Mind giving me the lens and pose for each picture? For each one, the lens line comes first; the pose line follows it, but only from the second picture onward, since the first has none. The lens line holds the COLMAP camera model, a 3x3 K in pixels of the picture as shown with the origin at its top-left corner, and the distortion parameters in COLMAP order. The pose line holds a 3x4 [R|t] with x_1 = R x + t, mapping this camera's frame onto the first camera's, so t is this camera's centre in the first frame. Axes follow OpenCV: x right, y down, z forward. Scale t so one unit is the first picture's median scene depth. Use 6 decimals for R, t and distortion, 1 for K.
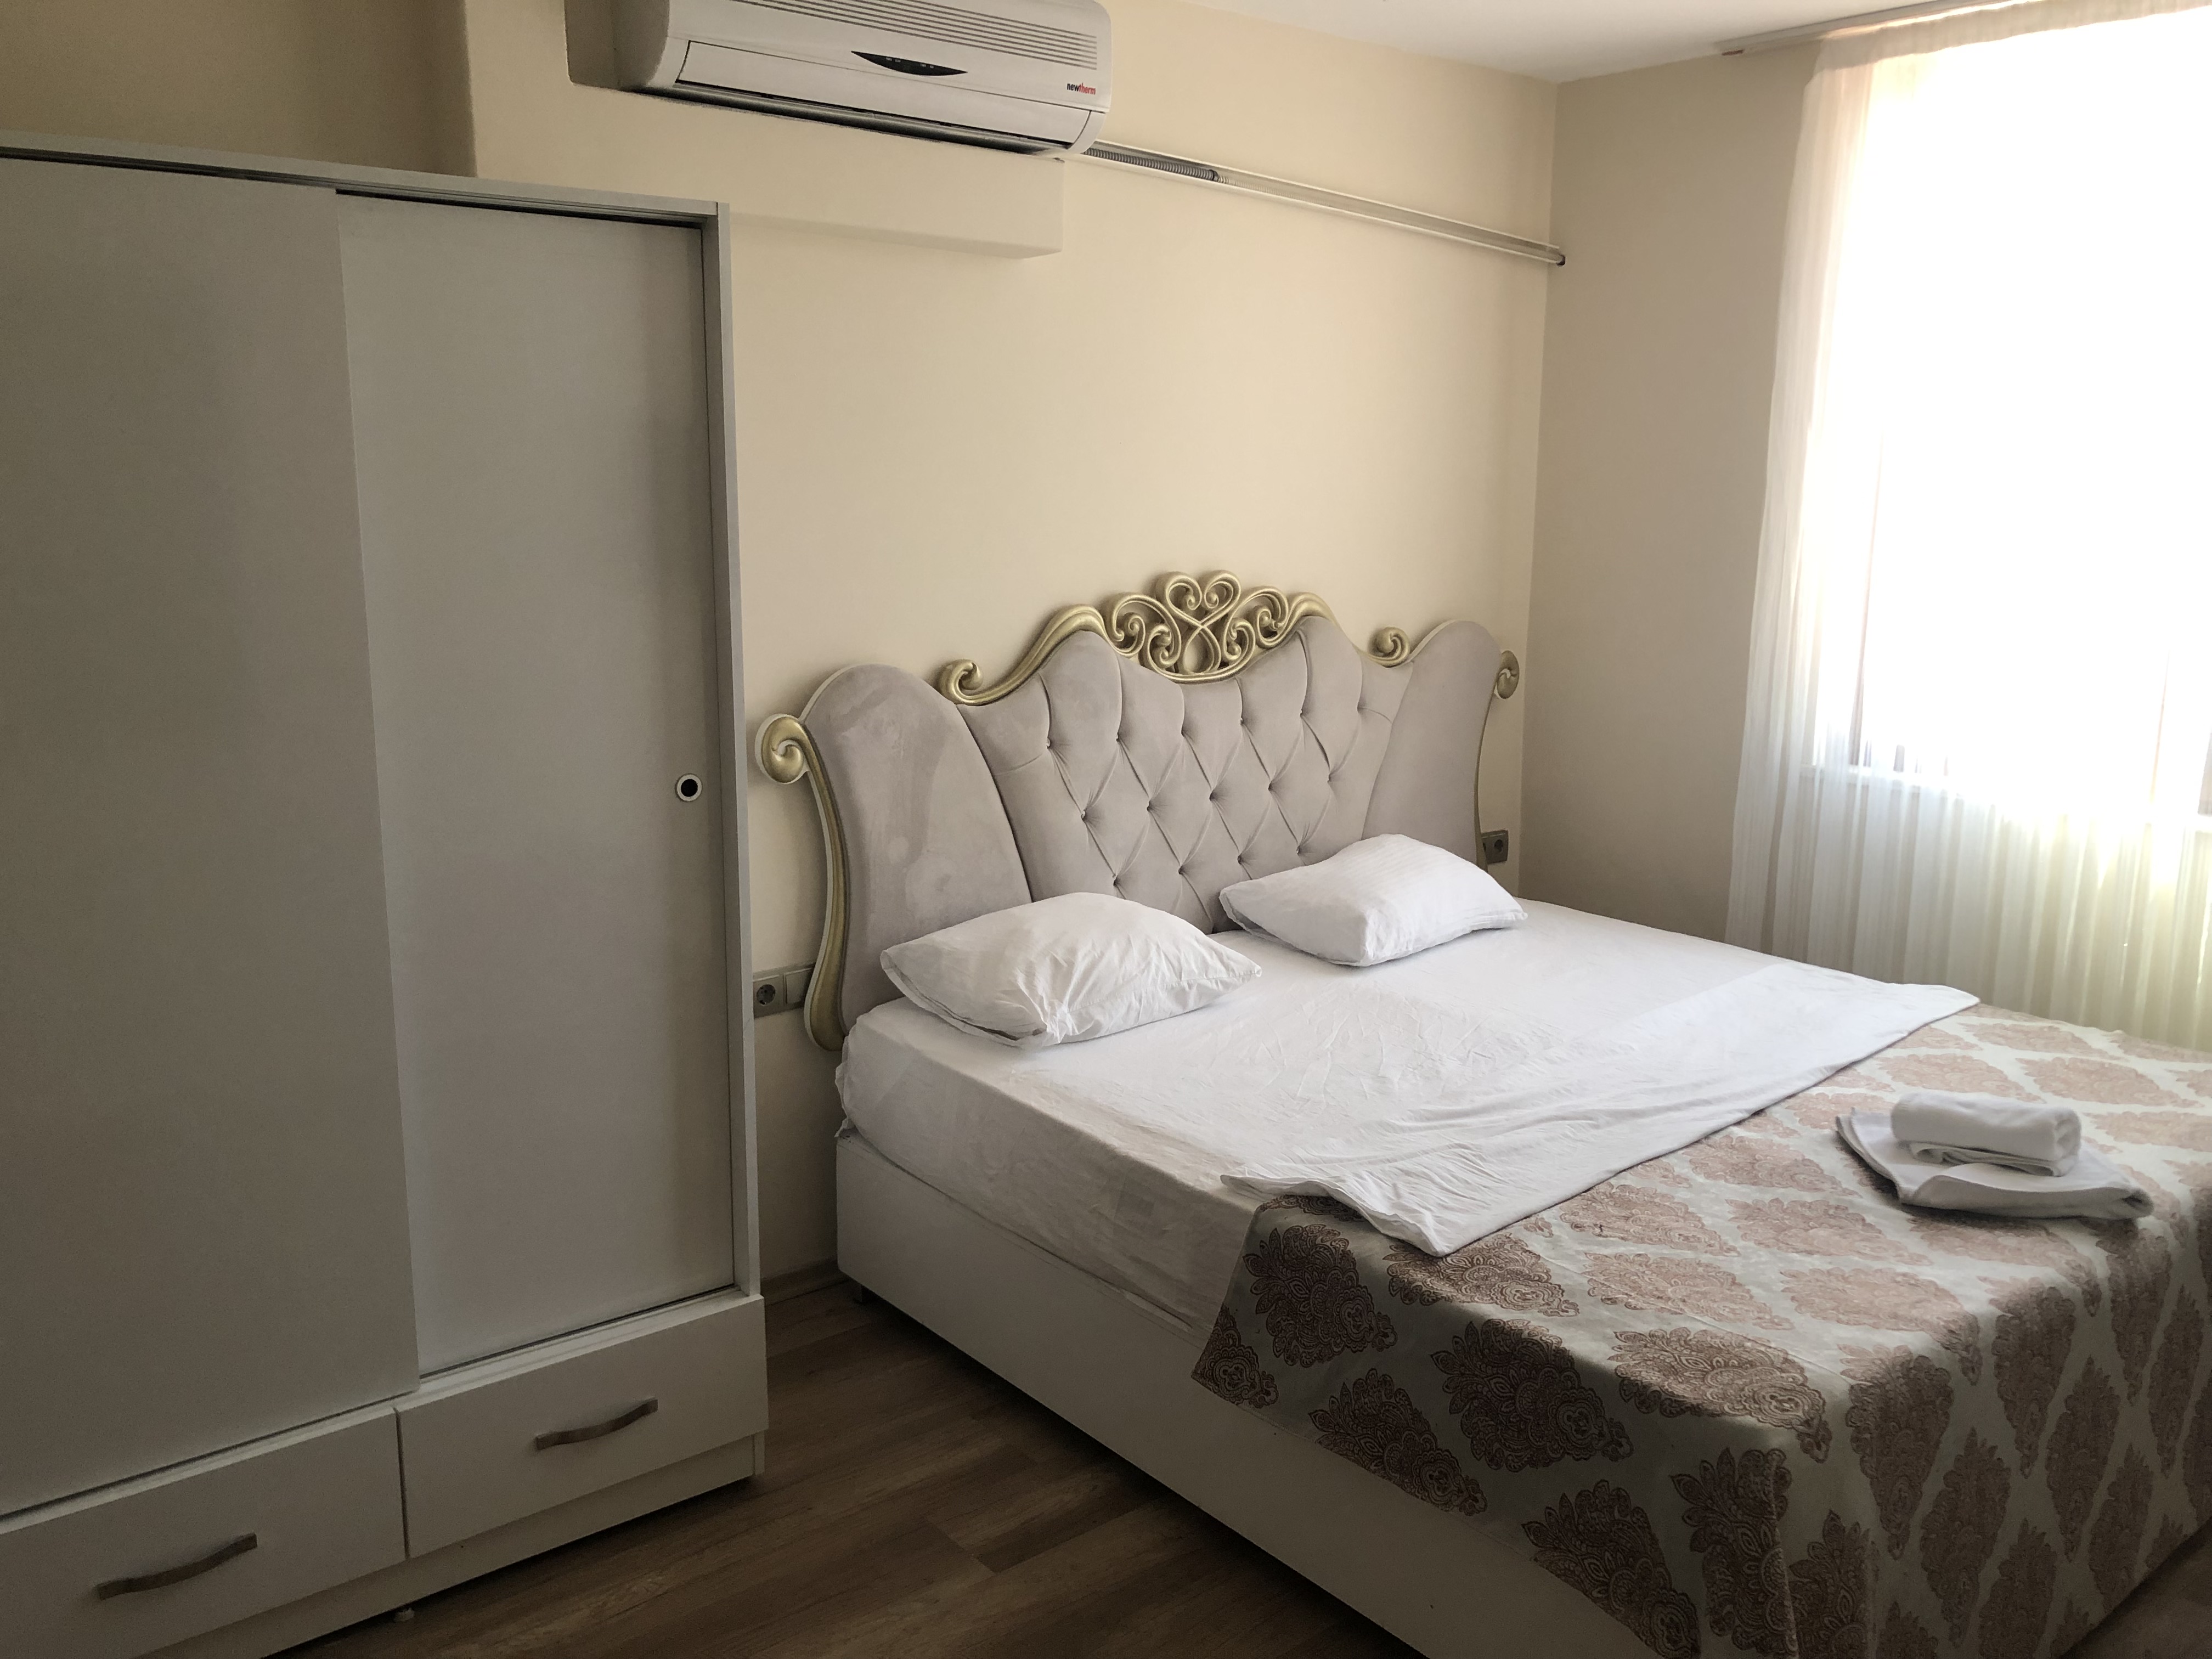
lens RADIAL K [[1834.5, 0, 1108.1], [0, 1834.5, 826.4], [0, 0, 1]] dist [0.035581, -0.039400]
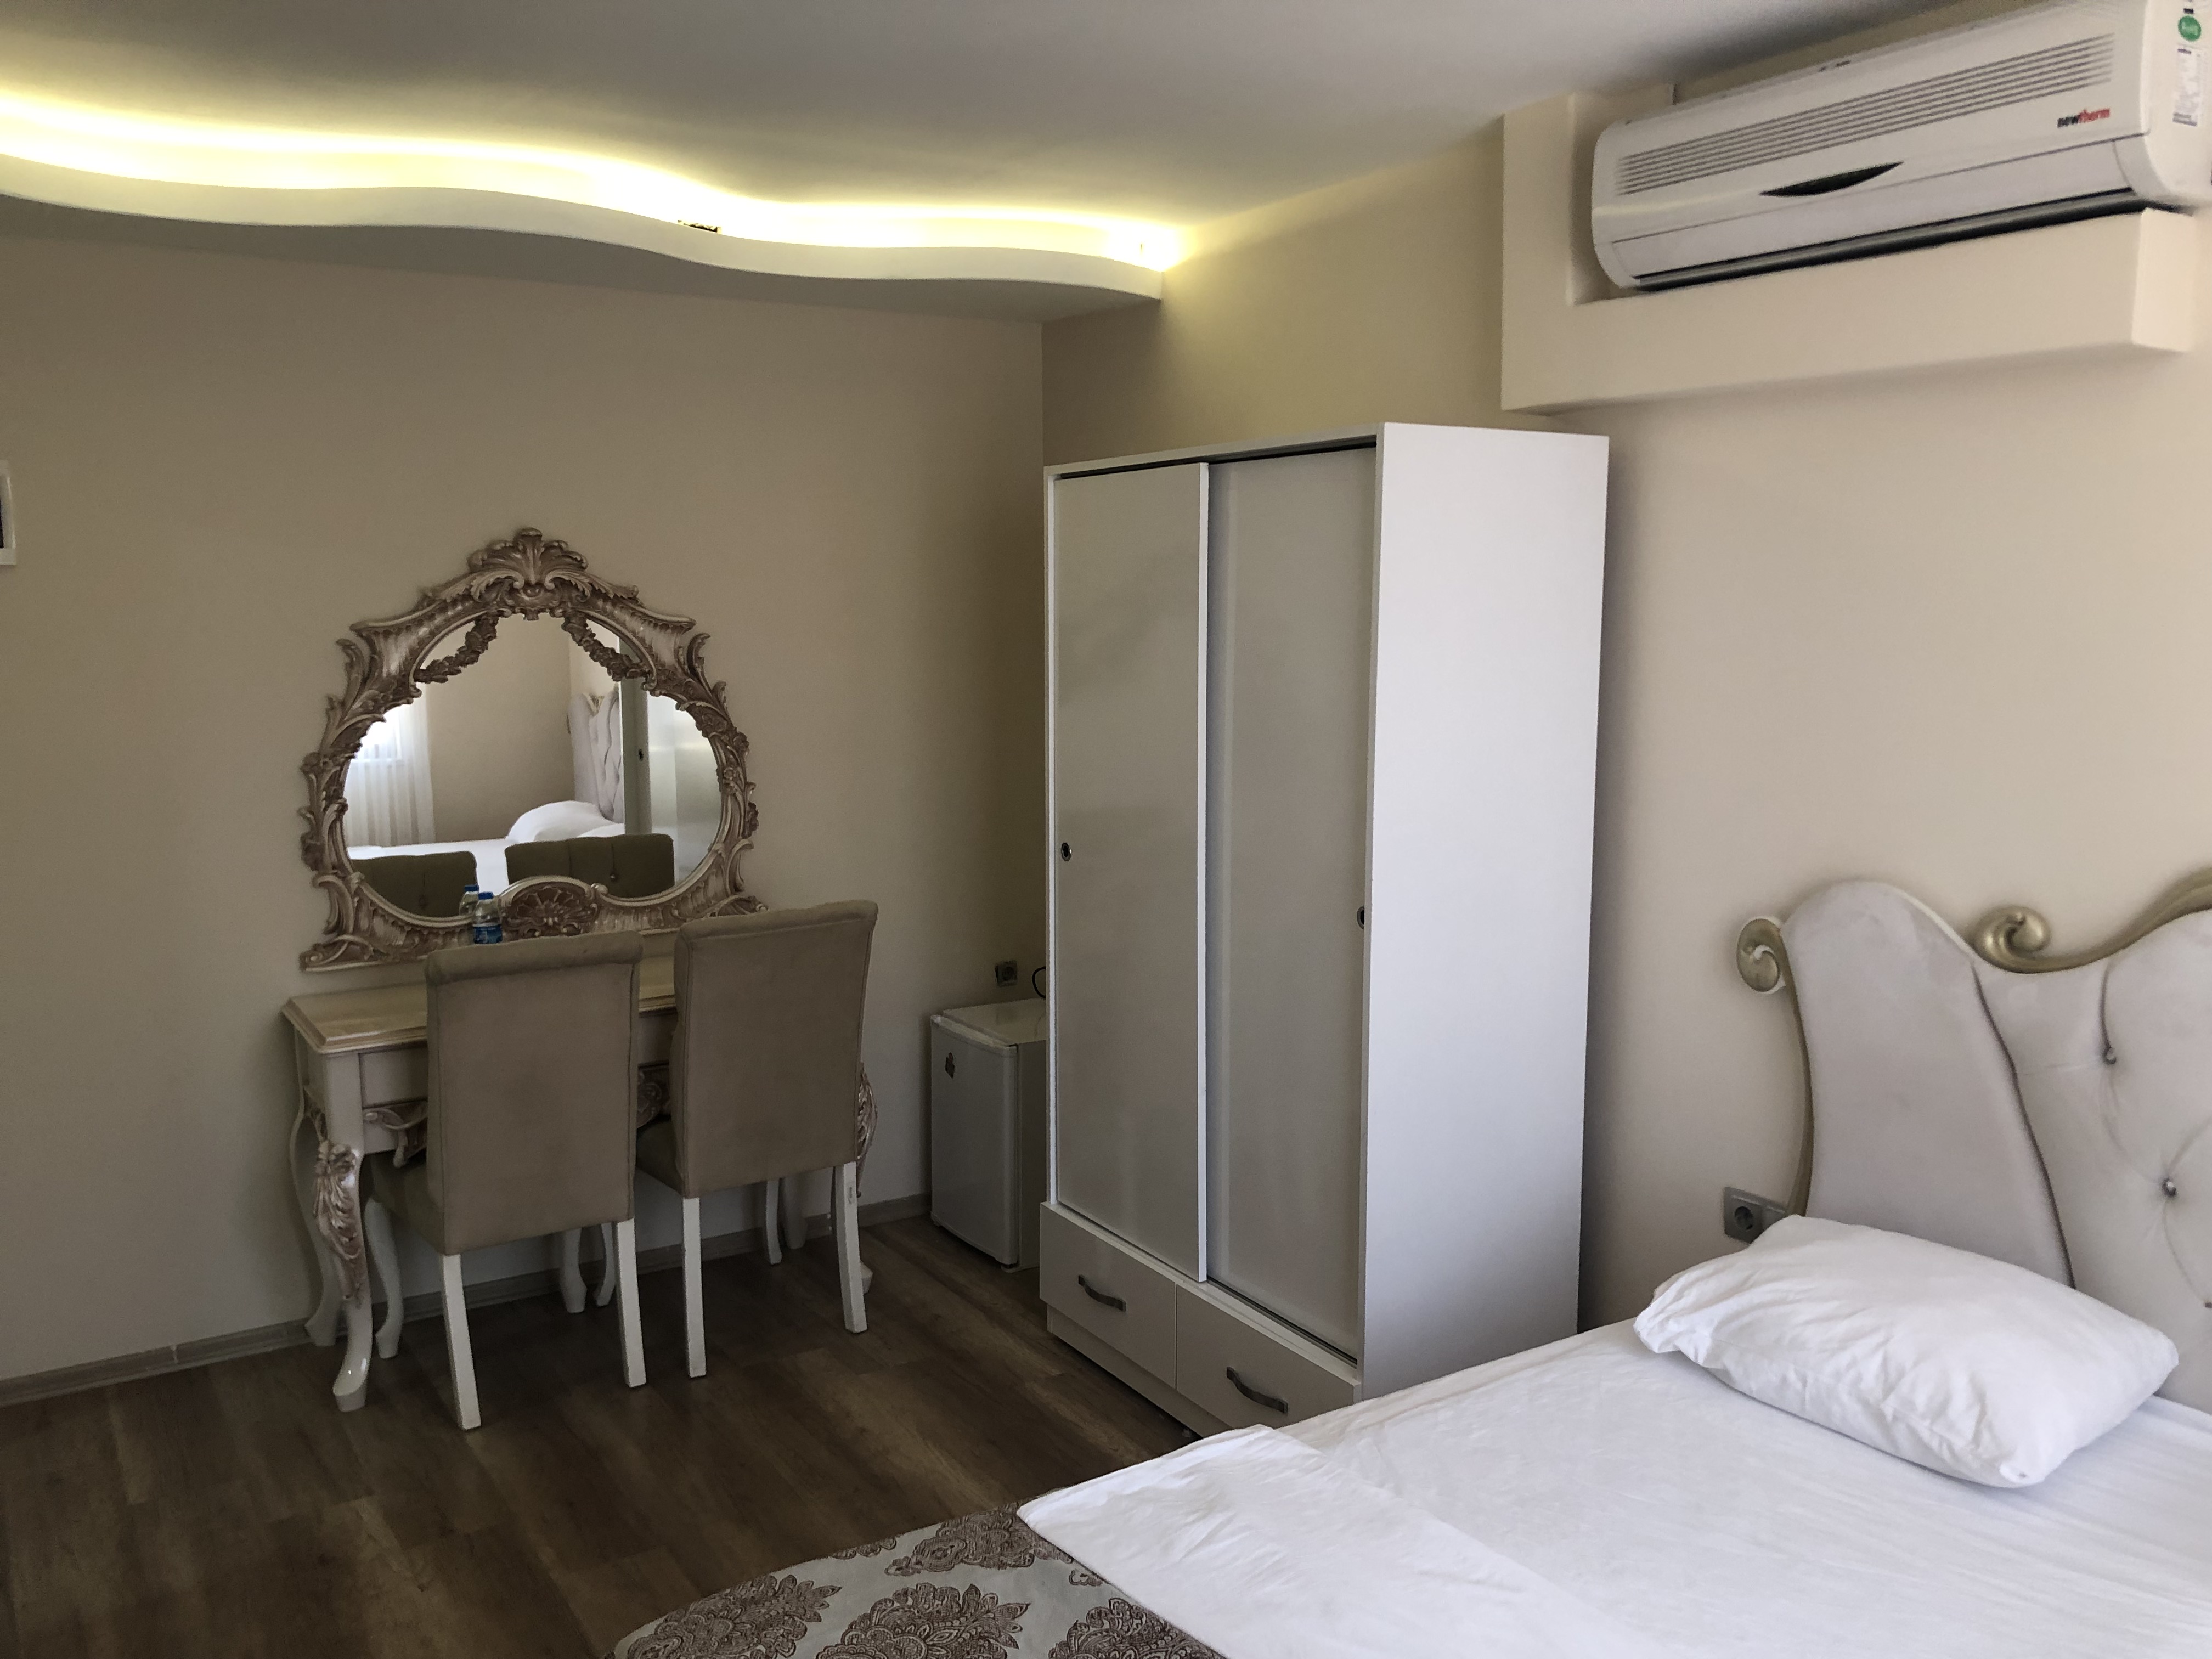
lens RADIAL K [[1834.5, 0, 1108.4], [0, 1834.5, 835.8], [0, 0, 1]] dist [0.035581, -0.039400]
pose [[-0.138892, 0.122299, -0.982727, 0.748227], [-0.194931, 0.969554, 0.148210, -0.169427], [0.970933, 0.212149, -0.110823, 0.775039]]
